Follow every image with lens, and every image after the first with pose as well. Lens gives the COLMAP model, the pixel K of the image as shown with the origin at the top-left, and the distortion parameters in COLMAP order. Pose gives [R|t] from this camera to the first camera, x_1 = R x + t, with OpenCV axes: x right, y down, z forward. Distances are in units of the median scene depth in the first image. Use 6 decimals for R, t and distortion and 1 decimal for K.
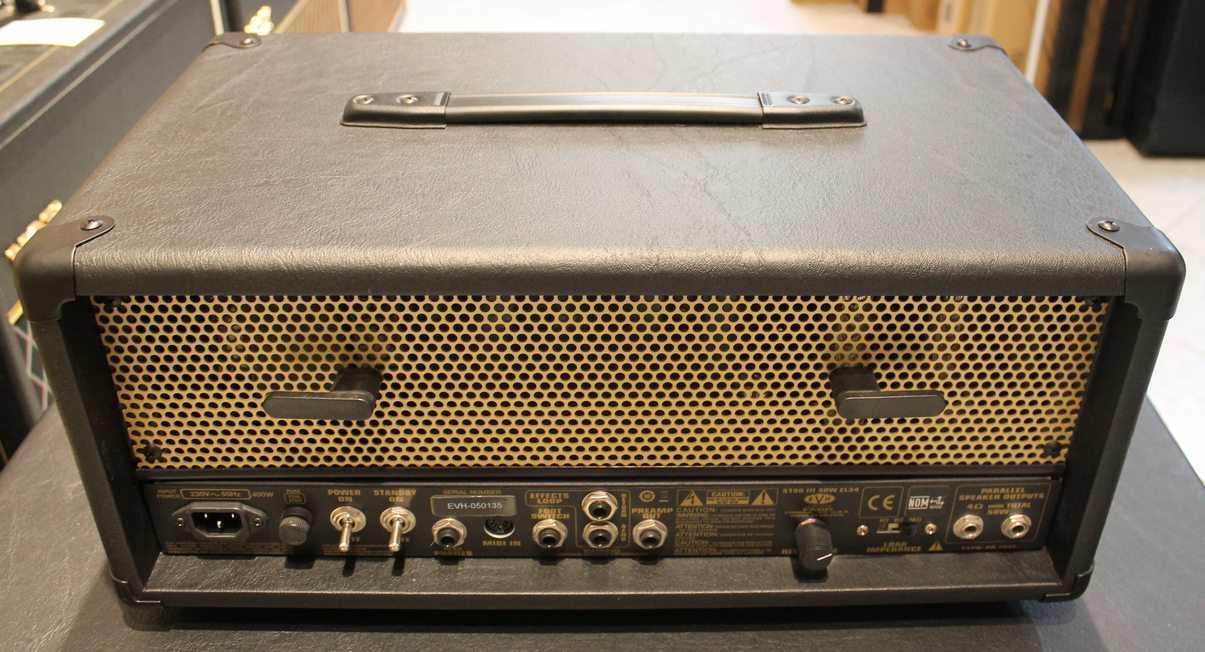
lens RADIAL K [[1139.5, 0, 602.5], [0, 1139.5, 326.0], [0, 0, 1]] dist [-0.140847, 0.000411]
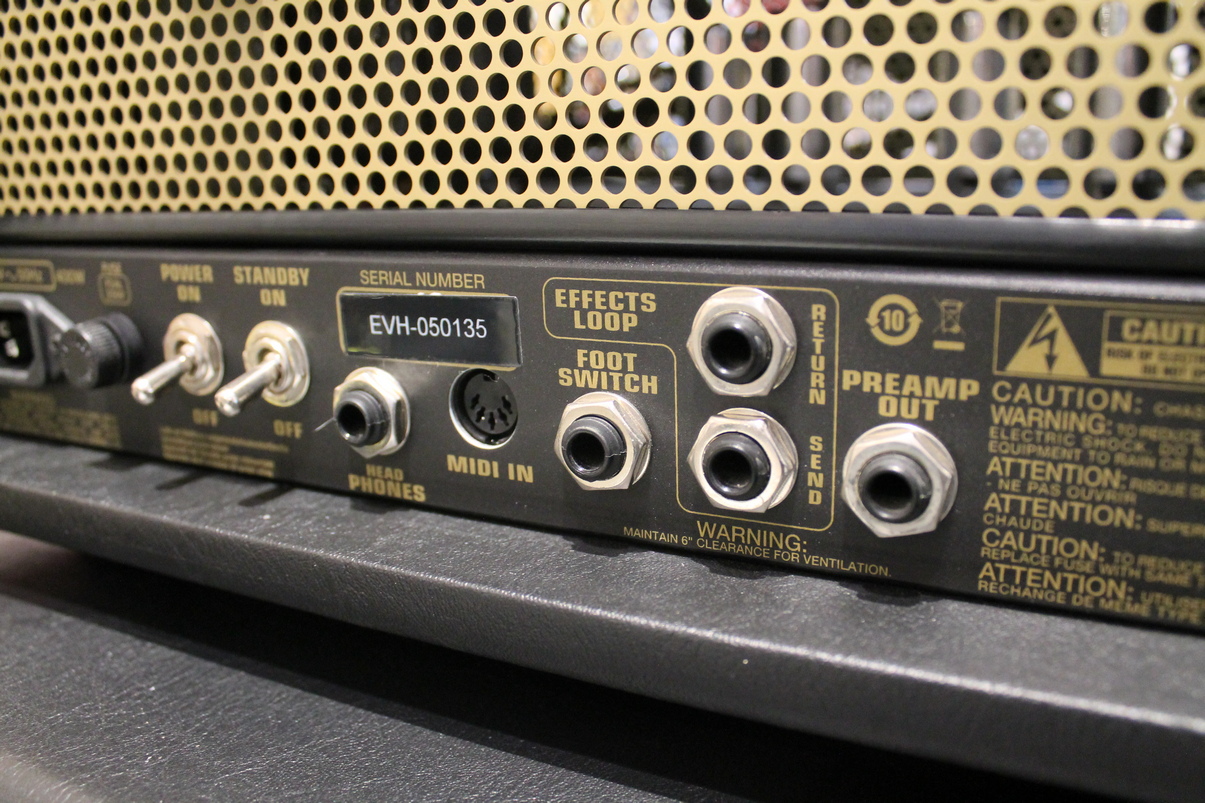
lens RADIAL K [[1020.7, 0, 602.5], [0, 1020.7, 401.5], [0, 0, 1]] dist [-0.152087, 0.091428]
pose [[0.889089, 0.091097, -0.448578, 0.091453], [-0.230732, 0.935577, -0.267317, 0.256135], [0.395327, 0.341170, 0.852830, 0.739299]]
